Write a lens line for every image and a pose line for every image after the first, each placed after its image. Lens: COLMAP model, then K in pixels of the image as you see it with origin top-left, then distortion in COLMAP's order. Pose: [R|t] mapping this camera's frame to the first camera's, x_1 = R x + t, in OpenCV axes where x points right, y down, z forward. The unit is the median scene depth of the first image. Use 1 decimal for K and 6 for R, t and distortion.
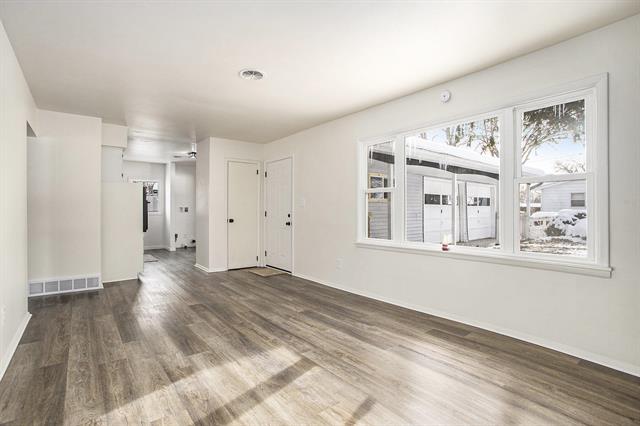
lens RADIAL K [[322.4, 0, 314.5], [0, 322.4, 209.0], [0, 0, 1]] dist [-0.026014, 0.000881]
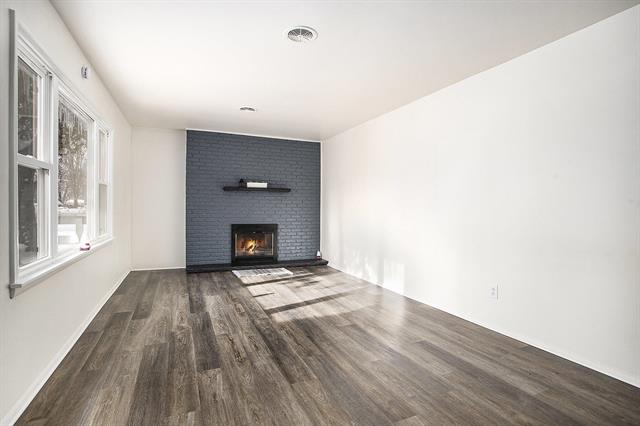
lens RADIAL K [[322.4, 0, 314.5], [0, 322.4, 209.0], [0, 0, 1]] dist [-0.026014, 0.000881]
pose [[-0.969896, -0.011415, 0.243252, -0.471769], [-0.012244, 0.999923, -0.001896, 0.009628], [-0.243212, -0.004817, -0.969961, 1.950070]]
